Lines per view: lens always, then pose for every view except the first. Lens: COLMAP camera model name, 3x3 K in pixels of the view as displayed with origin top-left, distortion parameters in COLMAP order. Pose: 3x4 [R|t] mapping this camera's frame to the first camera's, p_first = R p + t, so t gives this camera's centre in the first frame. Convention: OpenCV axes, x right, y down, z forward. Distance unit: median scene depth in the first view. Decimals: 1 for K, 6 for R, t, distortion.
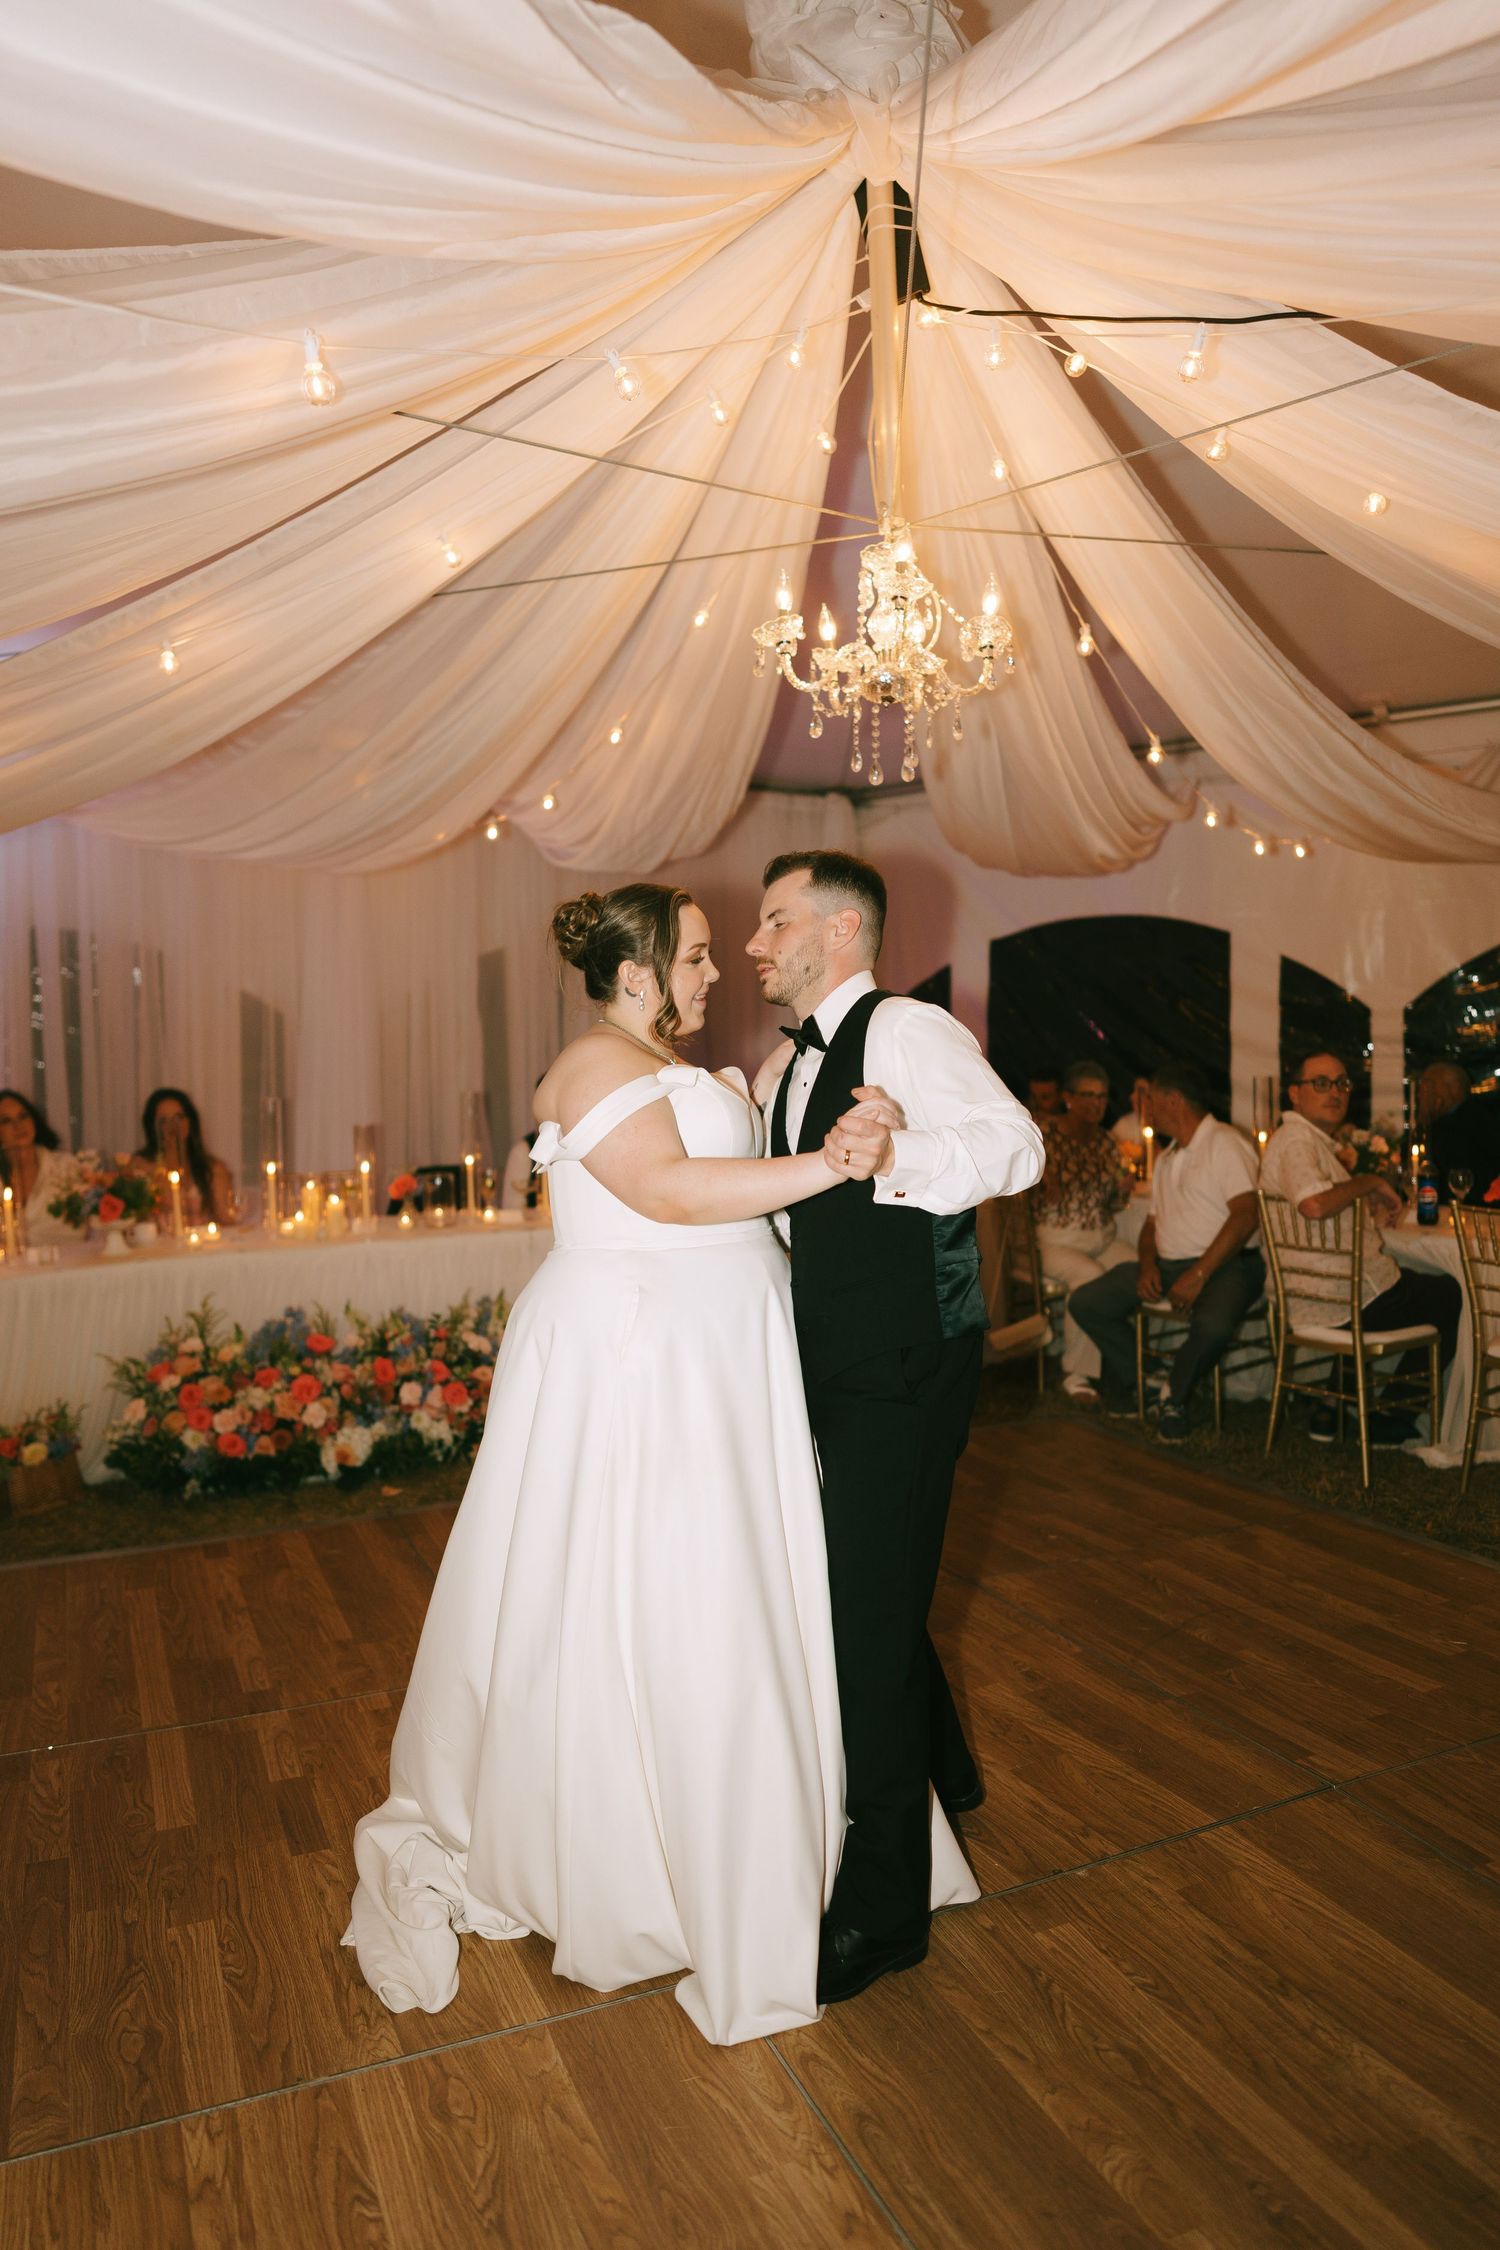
lens RADIAL K [[1487.8, 0, 761.8], [0, 1487.8, 1130.9], [0, 0, 1]] dist [-0.001072, 0.000677]
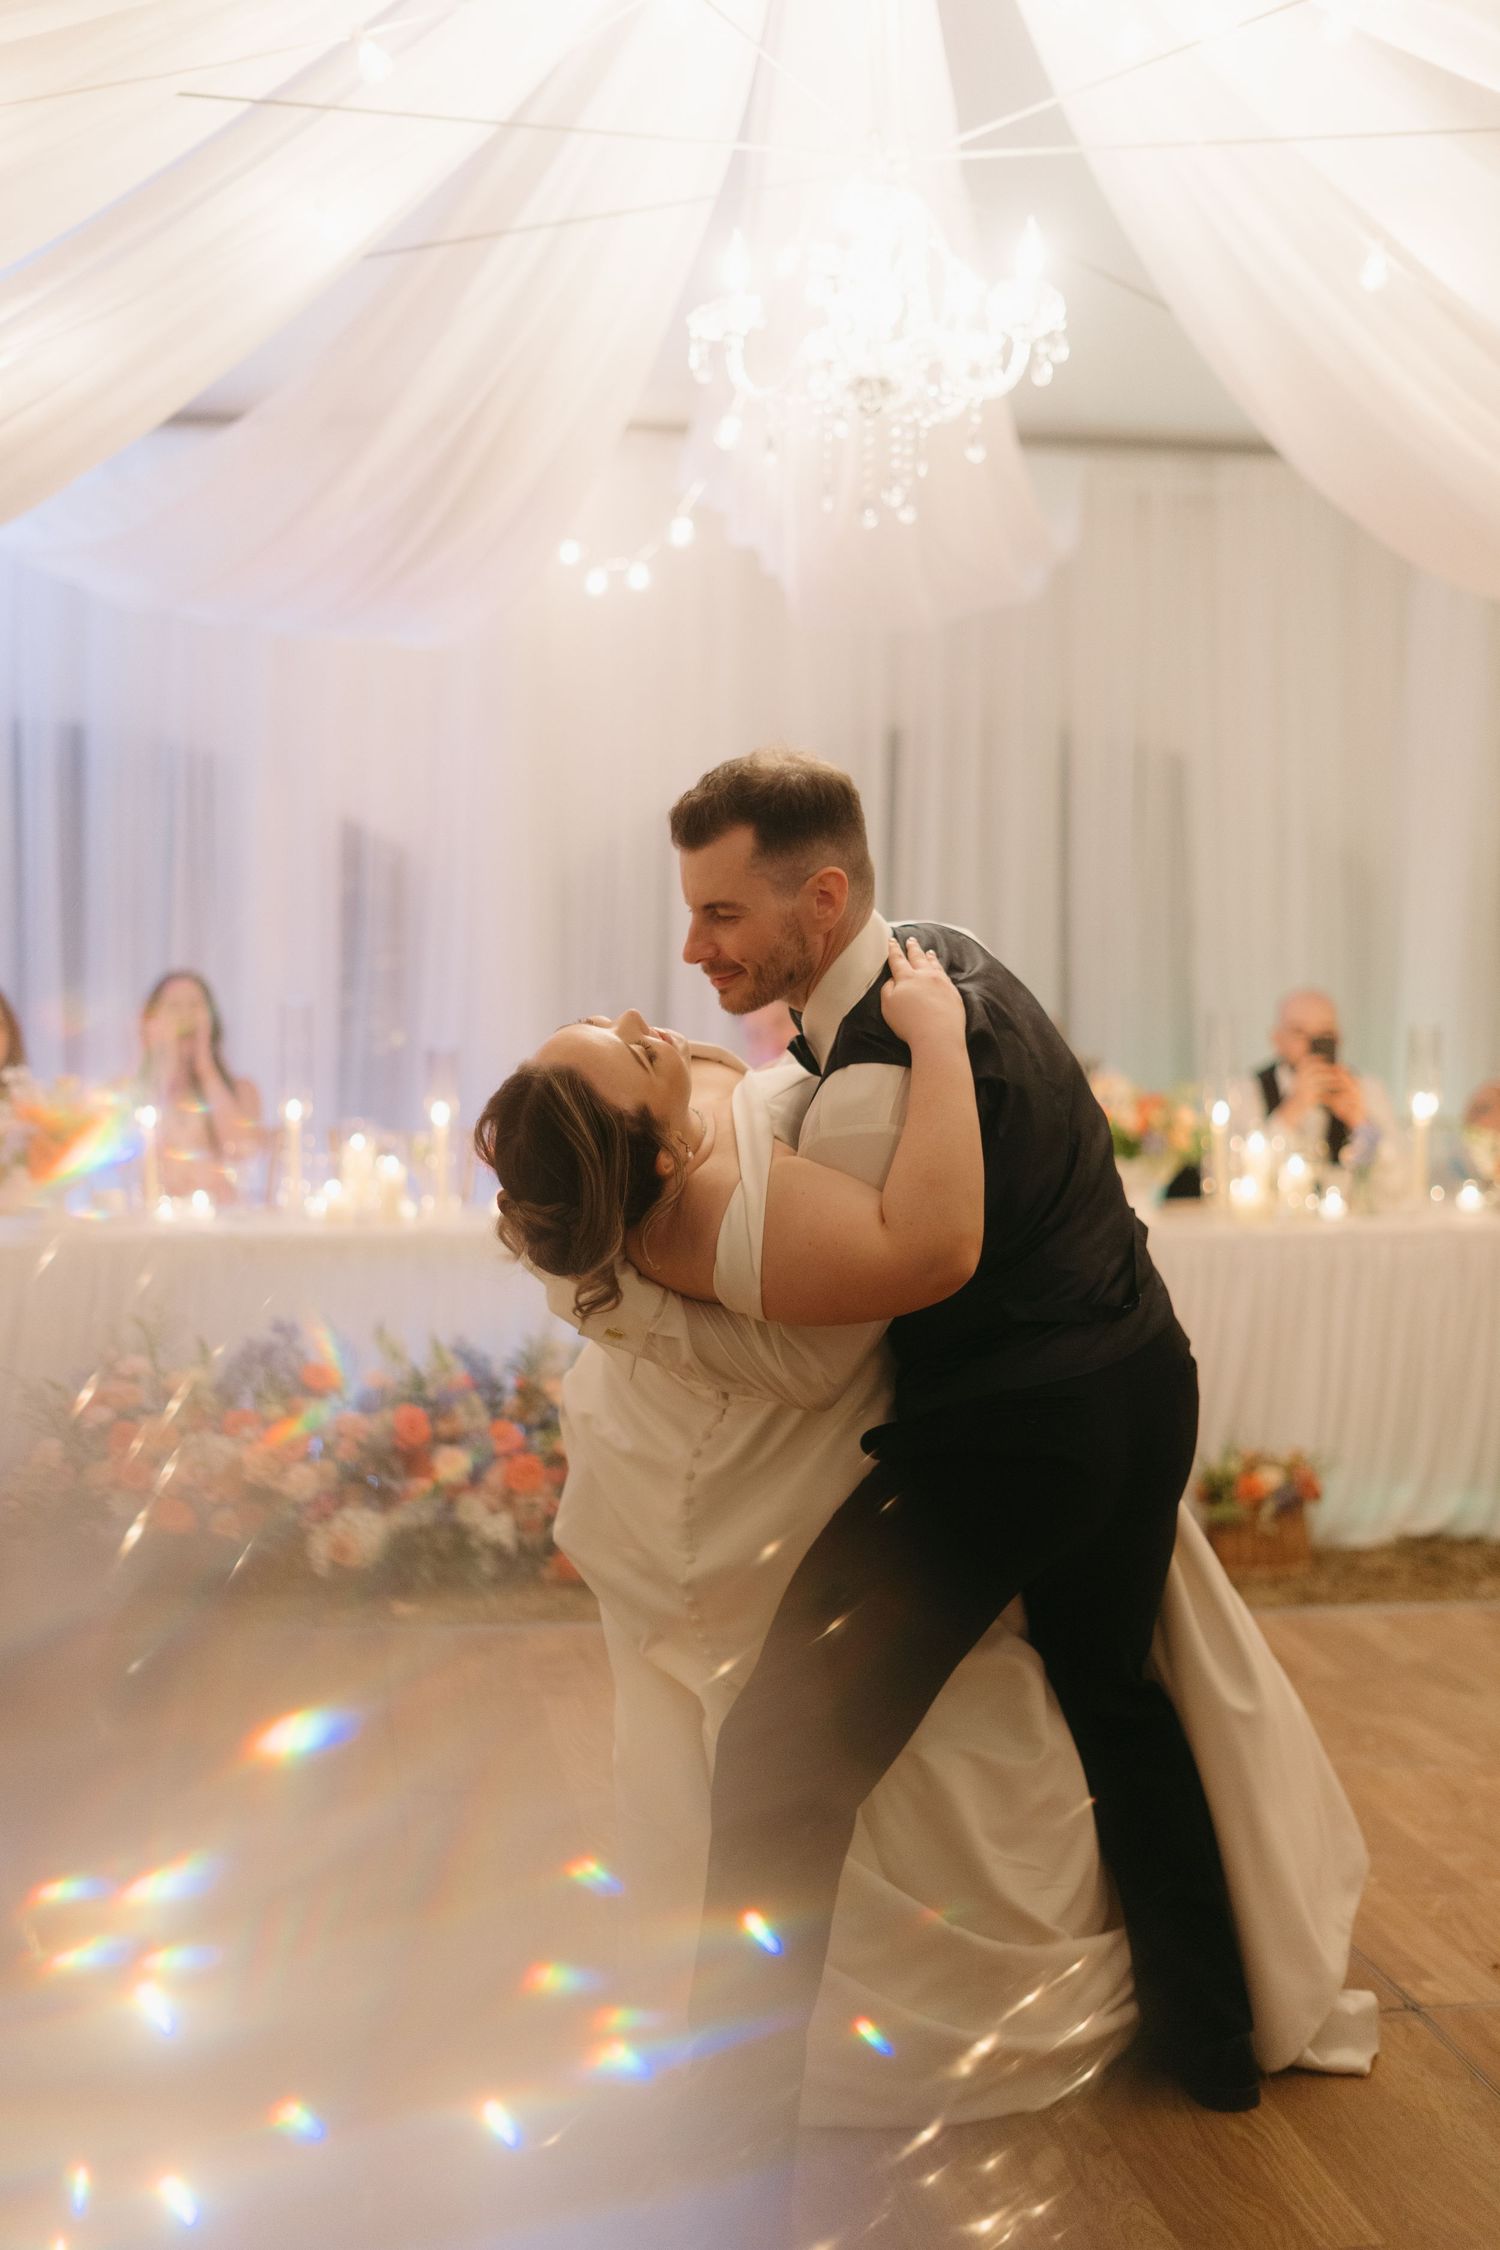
lens RADIAL K [[3224.8, 0, 748.5], [0, 3224.8, 1139.7], [0, 0, 1]] dist [-0.017945, 0.000000]
pose [[0.954741, 0.032713, -0.295633, 0.299230], [-0.033329, 0.999440, 0.002954, 0.031790], [0.295565, 0.007033, 0.955297, -0.285466]]
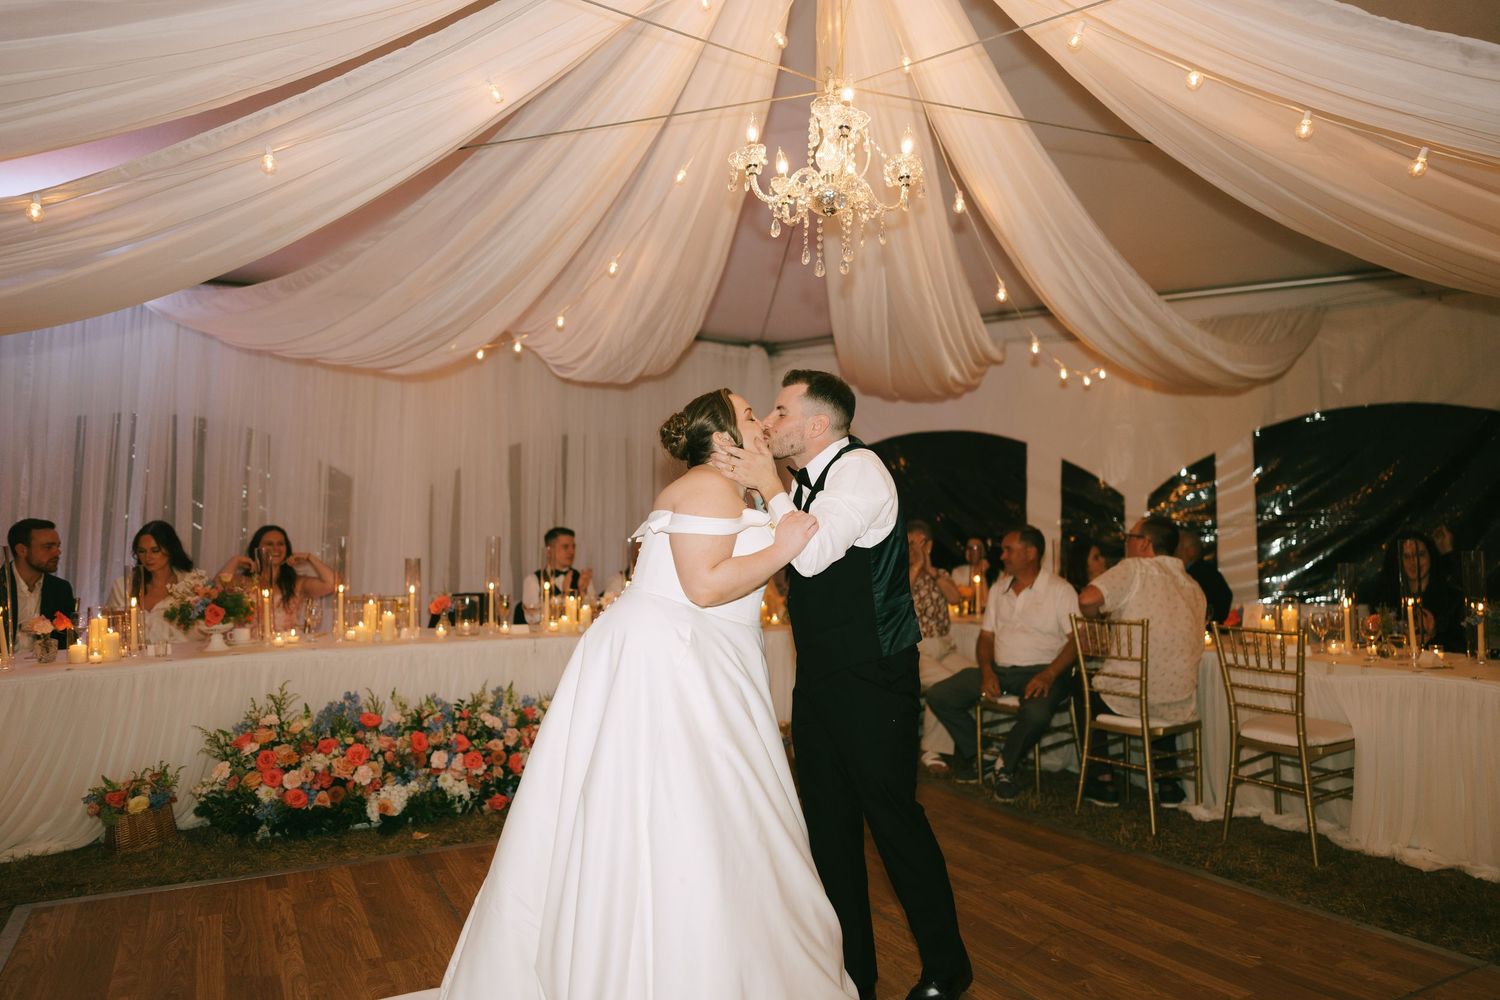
lens RADIAL K [[991.9, 0, 744.1], [0, 991.9, 500.5], [0, 0, 1]] dist [-0.001072, 0.000677]
pose [[0.998376, 0.021111, 0.052919, -0.019665], [-0.016093, 0.995486, -0.093532, 0.027872], [-0.054655, 0.092528, 0.994209, 0.099582]]
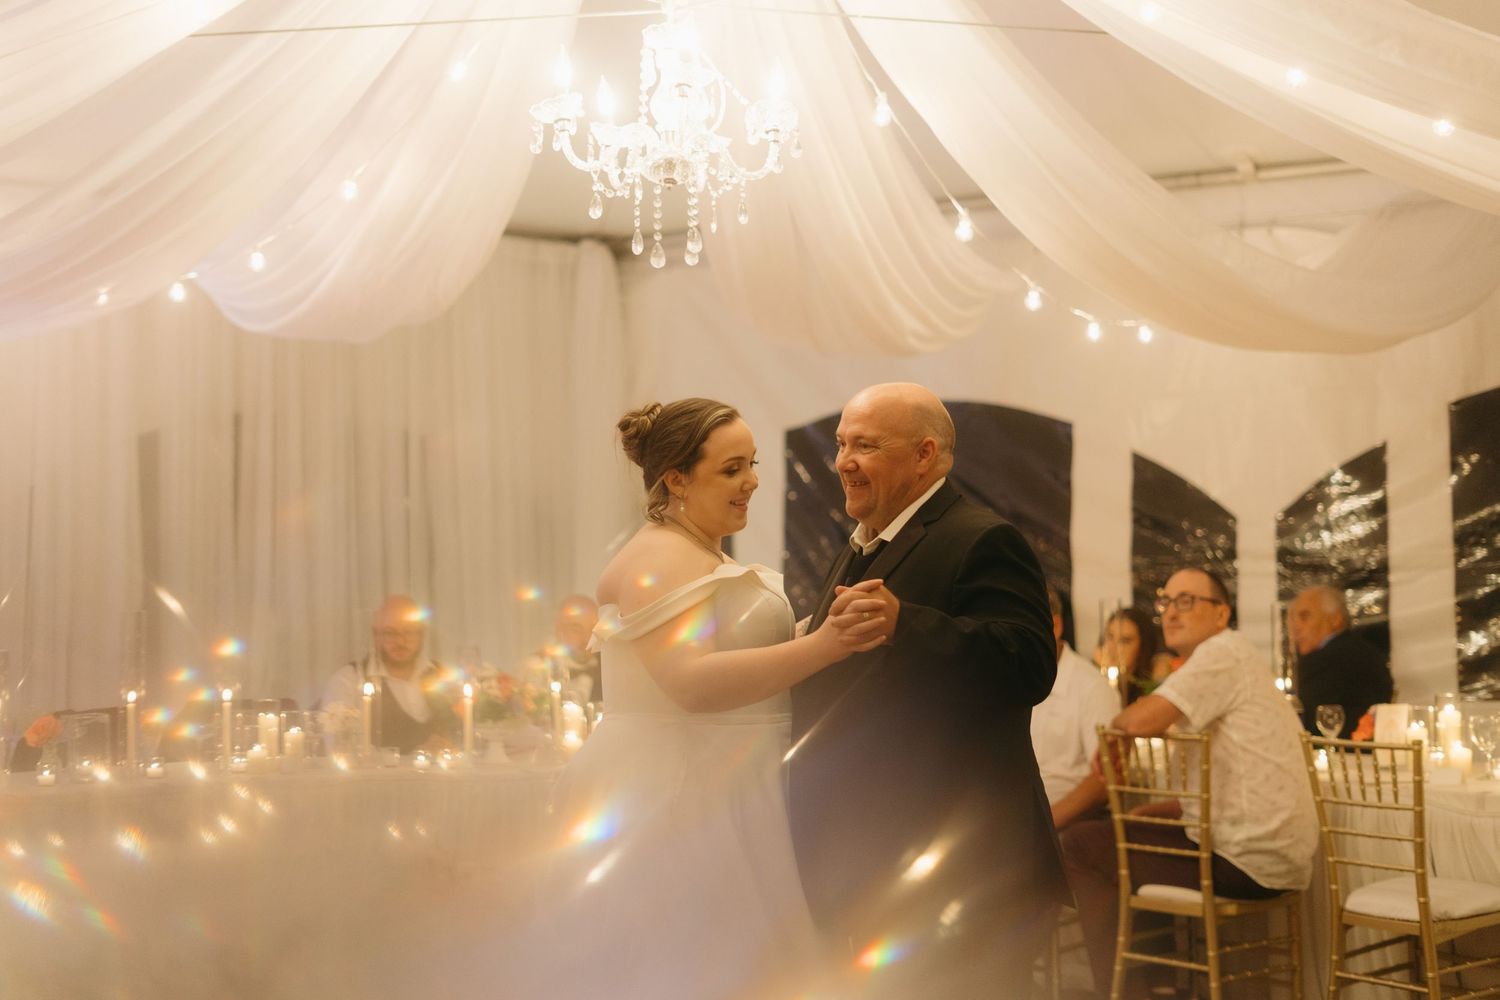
lens RADIAL K [[2149.9, 0, 755.3], [0, 2149.9, 497.0], [0, 0, 1]] dist [-0.017945, 0.000000]
pose [[0.991020, 0.011888, 0.133184, -0.027115], [0.000795, 0.995499, -0.094774, 0.027981], [-0.133711, 0.094028, 0.986549, -0.222695]]
